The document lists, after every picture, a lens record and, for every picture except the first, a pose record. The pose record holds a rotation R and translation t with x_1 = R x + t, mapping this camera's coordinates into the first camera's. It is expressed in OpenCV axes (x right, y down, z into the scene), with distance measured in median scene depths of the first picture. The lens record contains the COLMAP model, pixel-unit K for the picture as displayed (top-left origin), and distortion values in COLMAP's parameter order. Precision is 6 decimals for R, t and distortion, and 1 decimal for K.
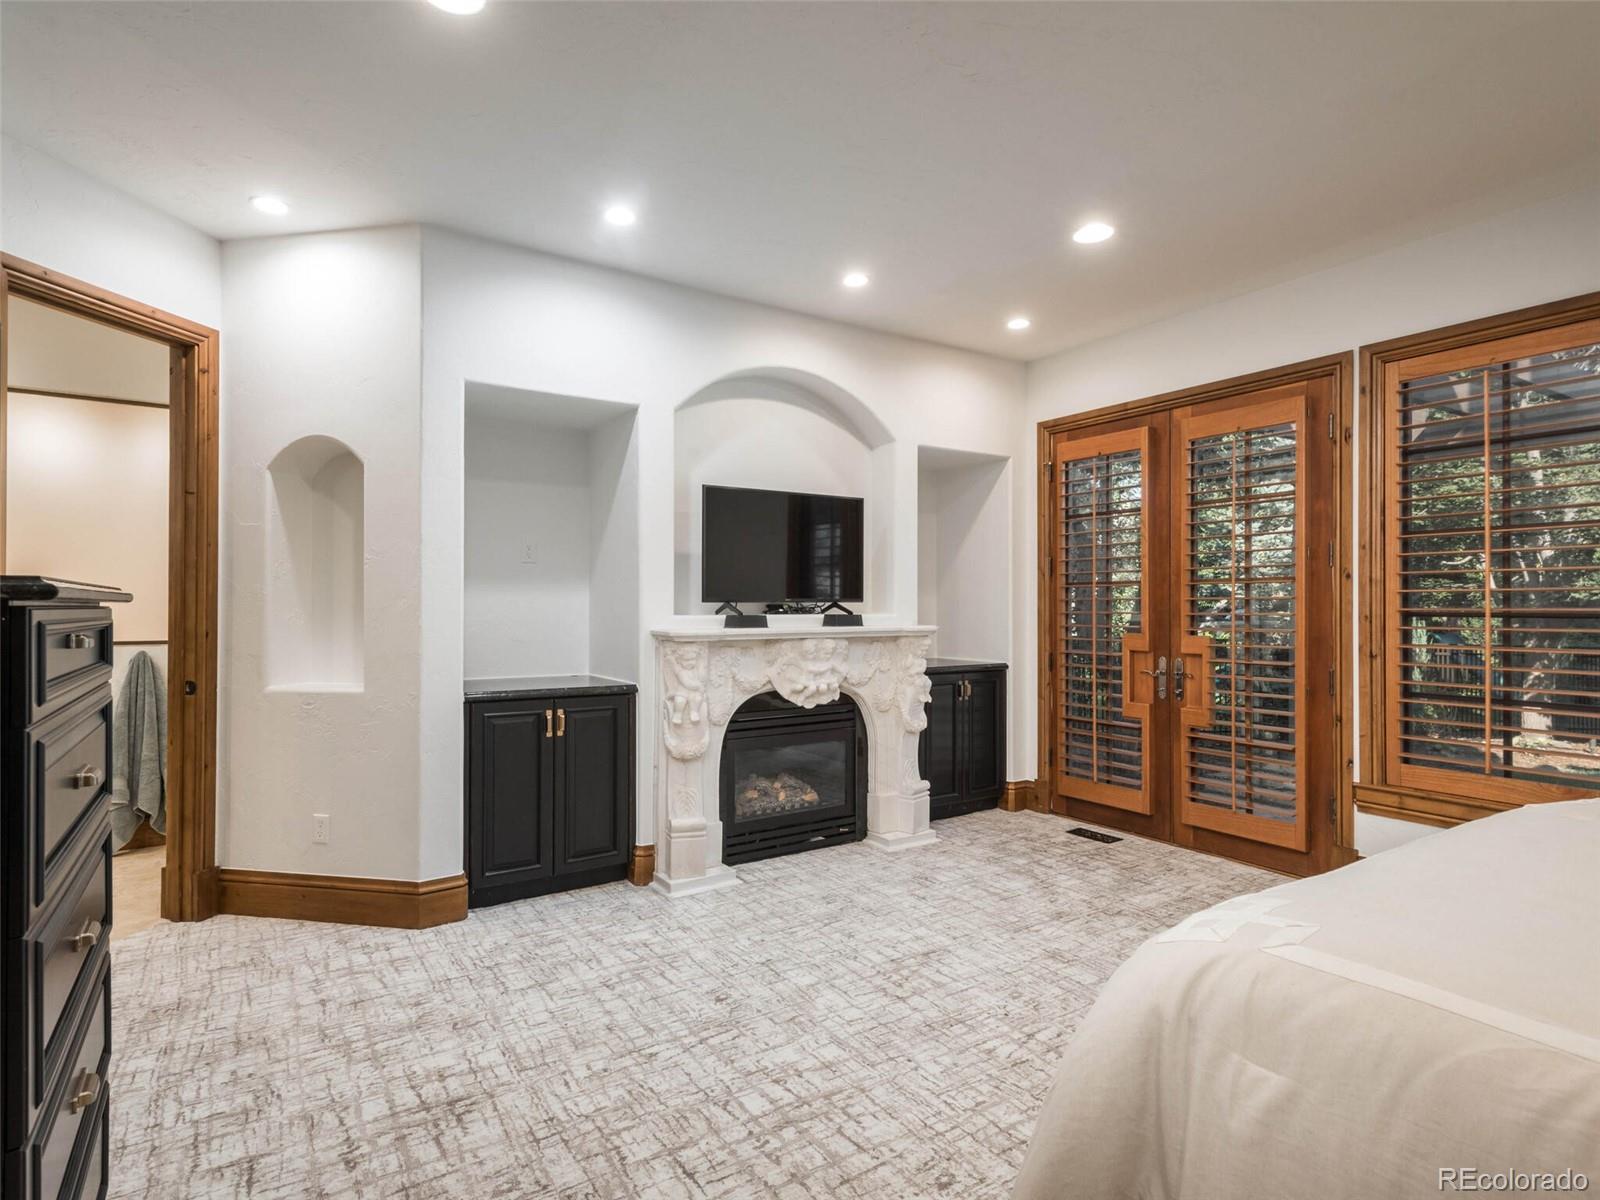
lens RADIAL K [[836.2, 0, 788.2], [0, 836.2, 601.3], [0, 0, 1]] dist [0.014839, -0.001778]
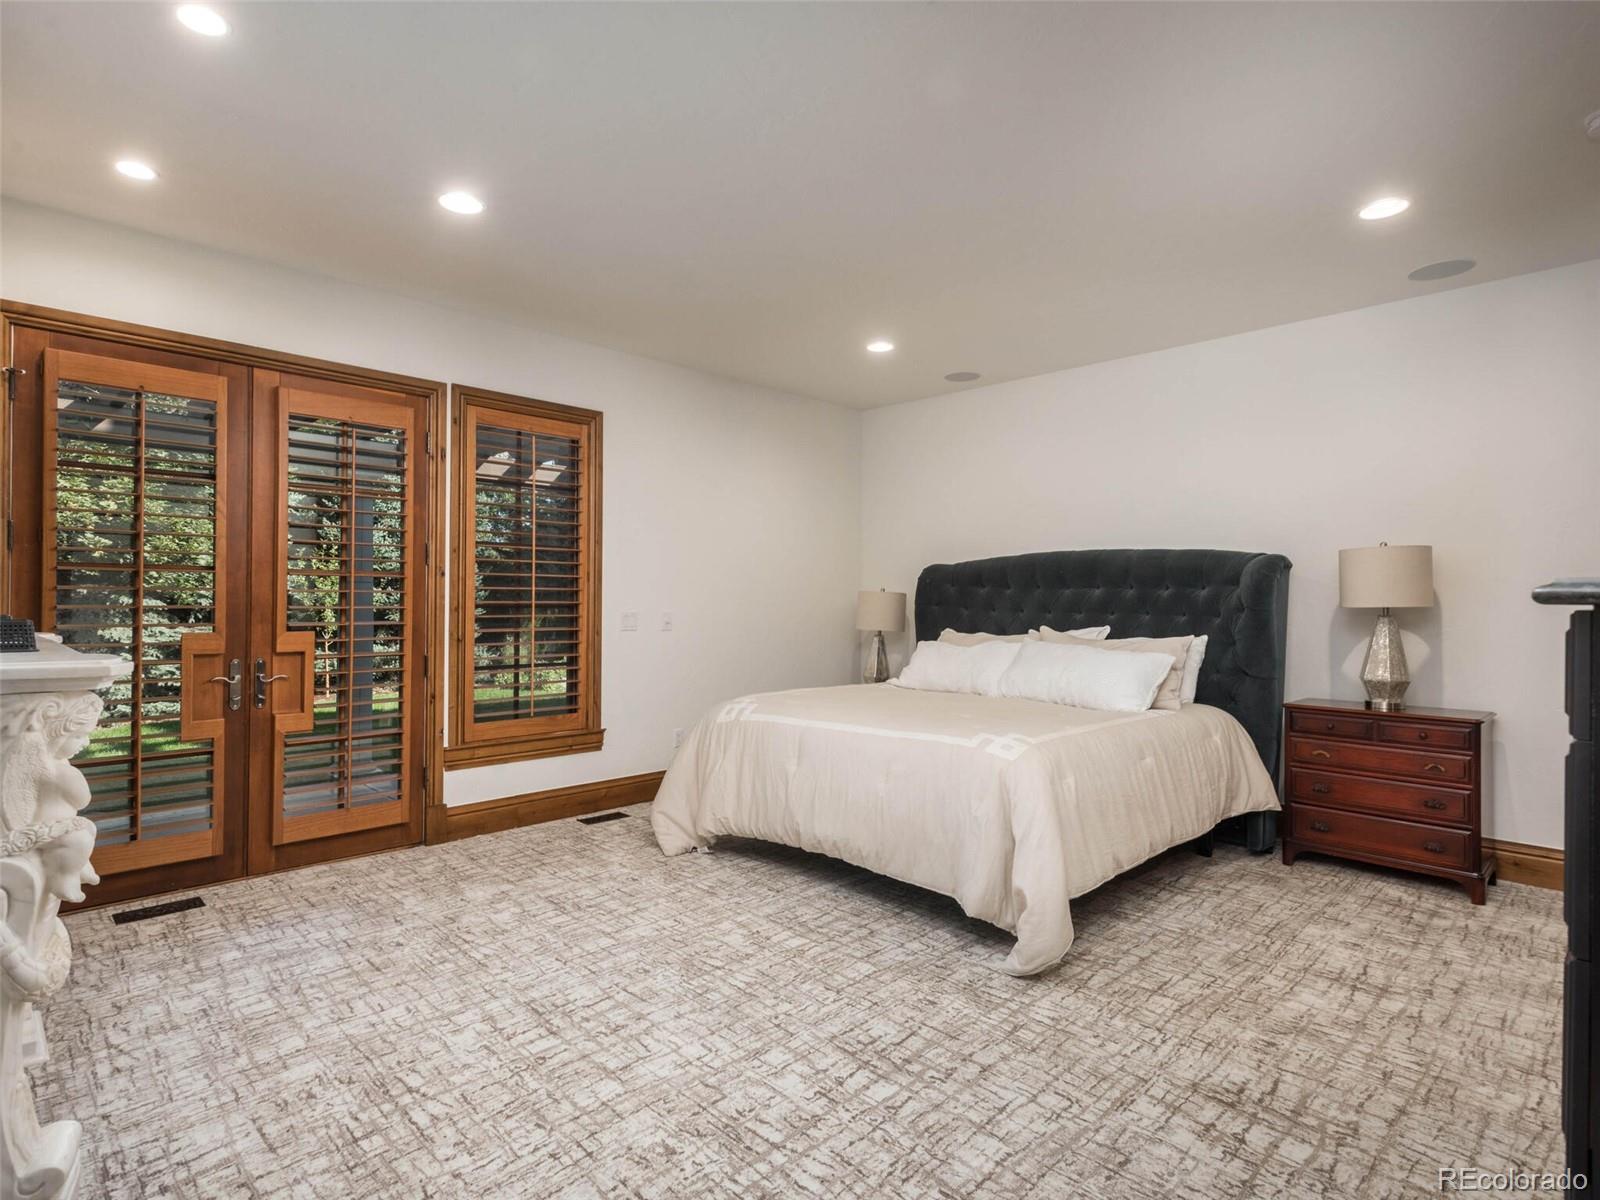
lens RADIAL K [[836.2, 0, 788.6], [0, 836.2, 602.9], [0, 0, 1]] dist [0.014839, -0.001778]
pose [[-0.199998, -0.003108, 0.979791, -0.565445], [-0.012237, 0.999925, 0.000674, 0.003342], [-0.979720, -0.011855, -0.200021, 0.736701]]
